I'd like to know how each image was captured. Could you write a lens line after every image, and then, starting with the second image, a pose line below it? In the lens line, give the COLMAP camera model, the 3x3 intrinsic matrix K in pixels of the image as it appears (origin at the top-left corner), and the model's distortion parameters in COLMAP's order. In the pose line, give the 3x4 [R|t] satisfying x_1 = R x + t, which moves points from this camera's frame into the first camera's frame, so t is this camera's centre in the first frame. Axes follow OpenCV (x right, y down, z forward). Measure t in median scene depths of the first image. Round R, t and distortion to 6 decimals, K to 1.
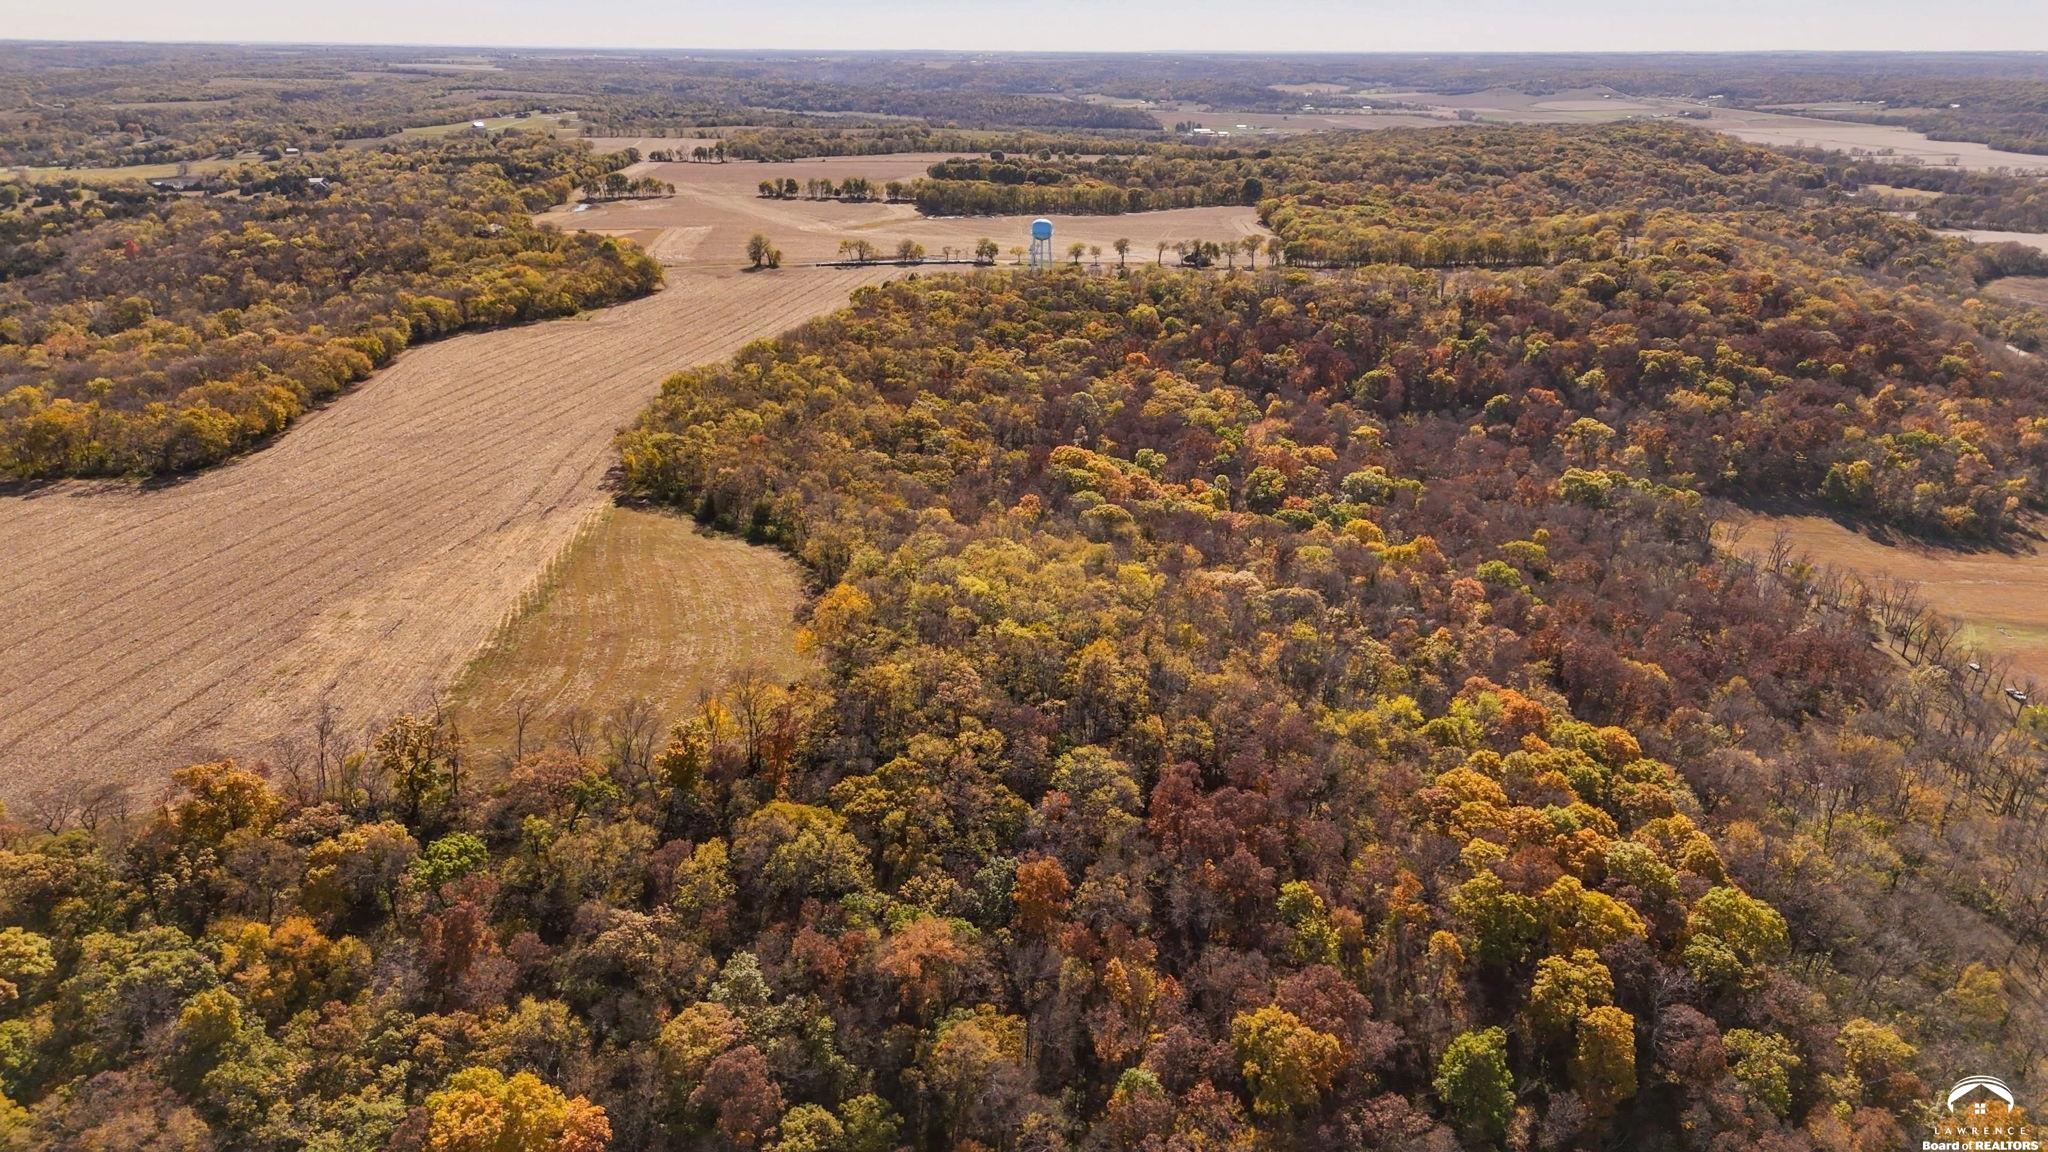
lens RADIAL K [[1506.6, 0, 1017.9], [0, 1506.6, 573.5], [0, 0, 1]] dist [0.072635, -0.061878]
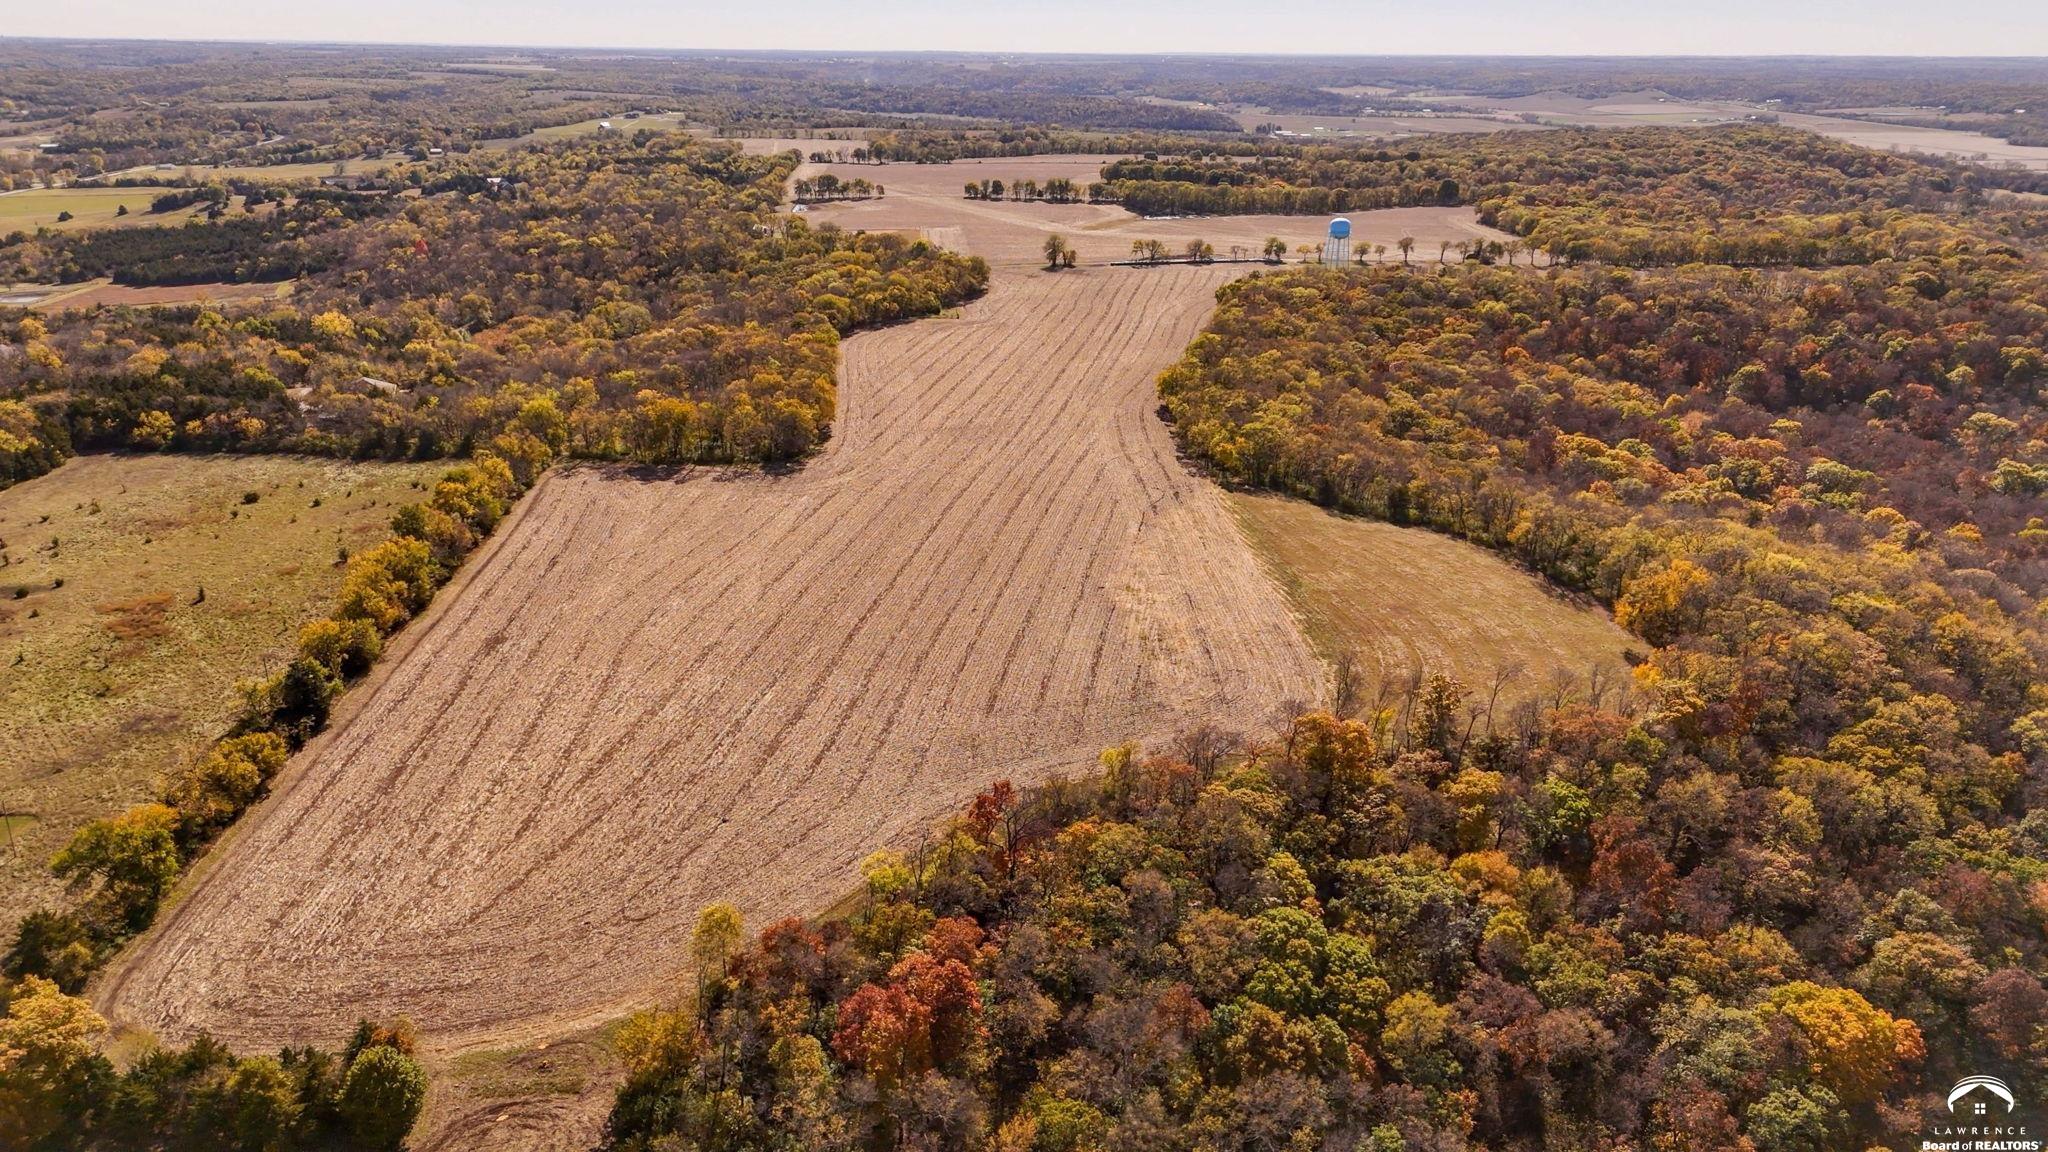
lens RADIAL K [[1506.6, 0, 1018.8], [0, 1506.6, 574.6], [0, 0, 1]] dist [0.072635, -0.061878]
pose [[0.999992, 0.003775, 0.001090, -0.134164], [-0.003775, 0.999993, -0.000308, 0.004696], [-0.001091, 0.000304, 0.999999, -0.015725]]
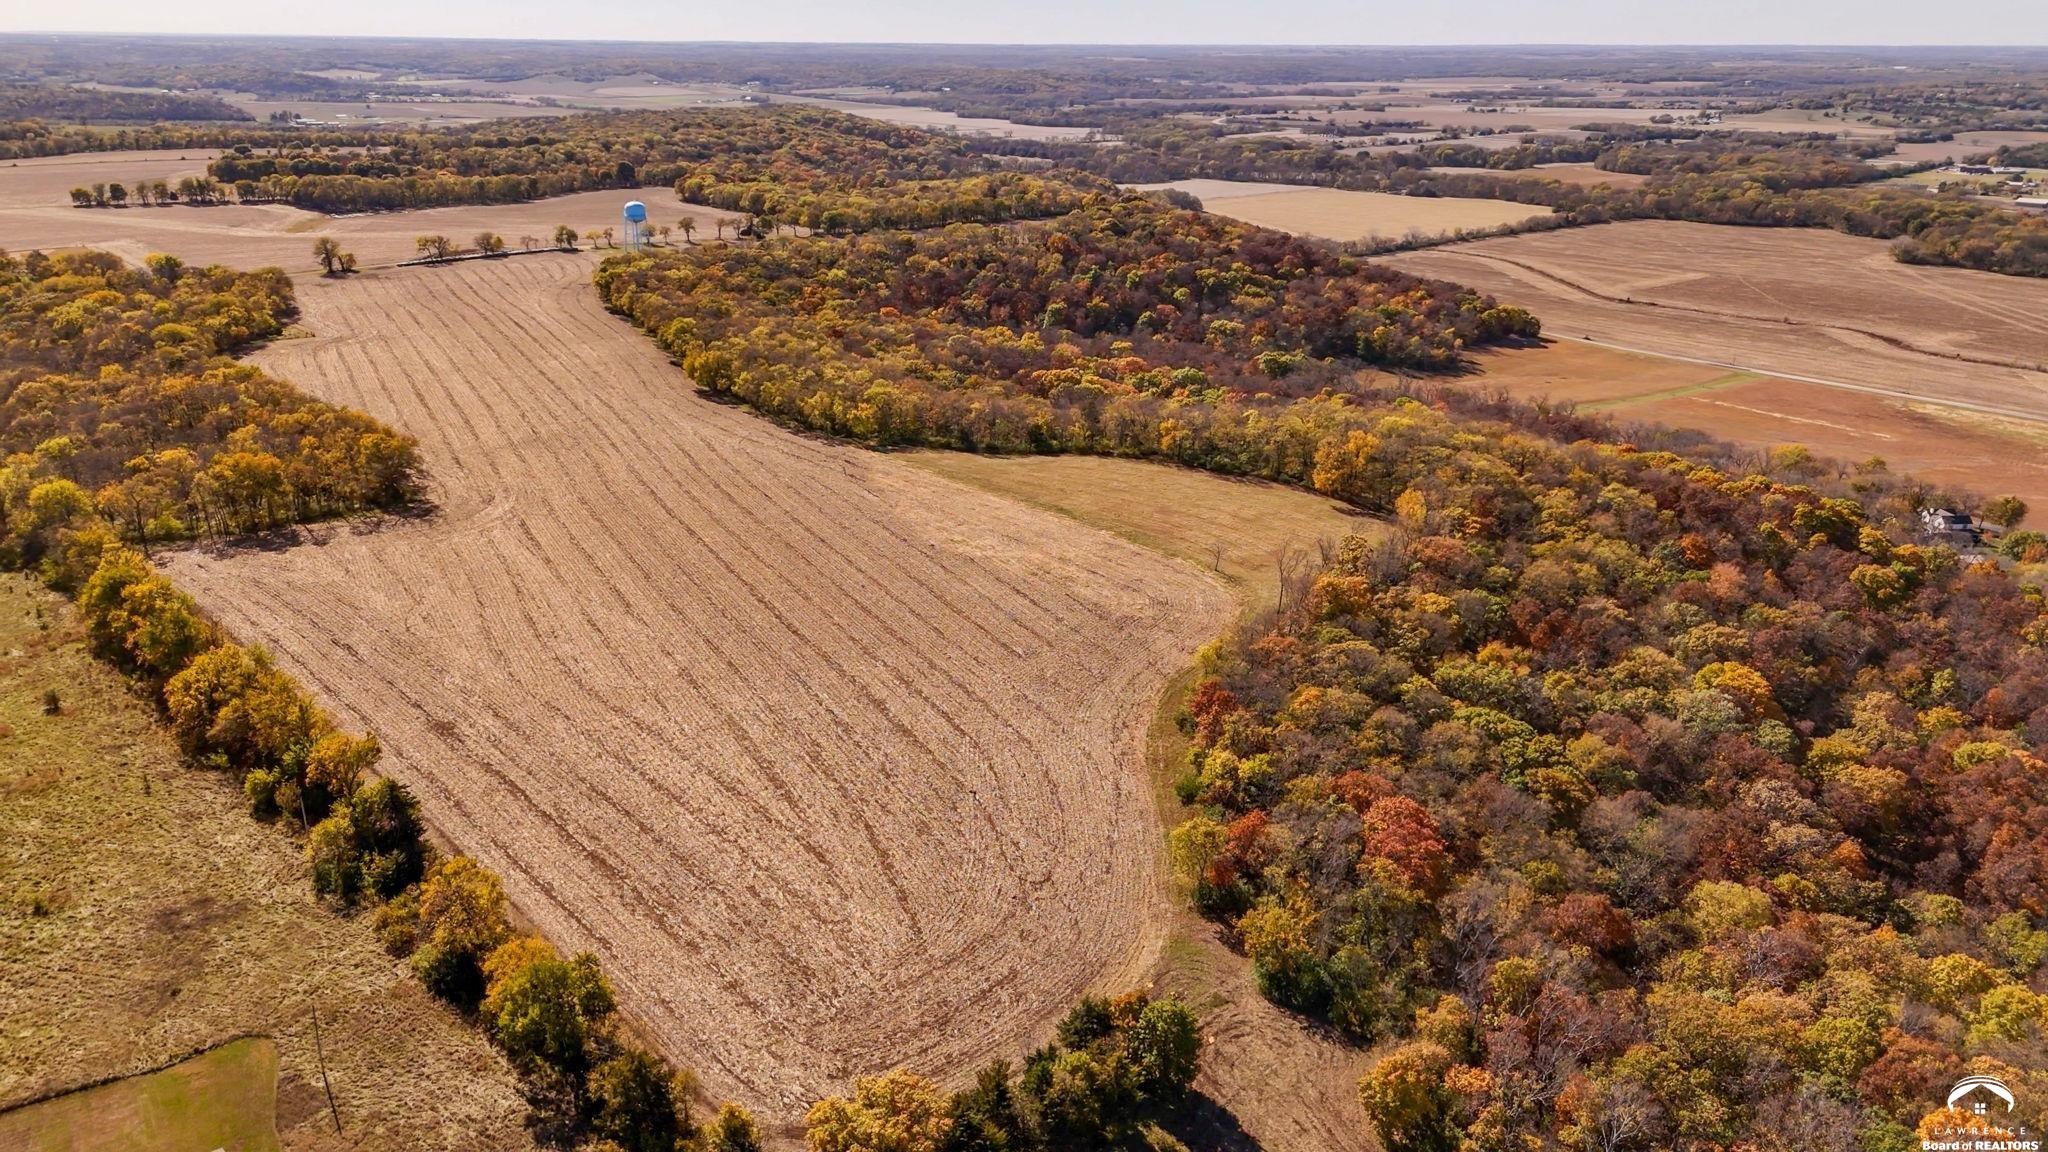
lens RADIAL K [[1506.6, 0, 1023.0], [0, 1506.6, 588.0], [0, 0, 1]] dist [0.072635, -0.061878]
pose [[0.802264, -0.204331, 0.560912, -0.269170], [0.195320, 0.977727, 0.076806, -0.003899], [-0.564113, 0.047939, 0.824305, 0.009137]]
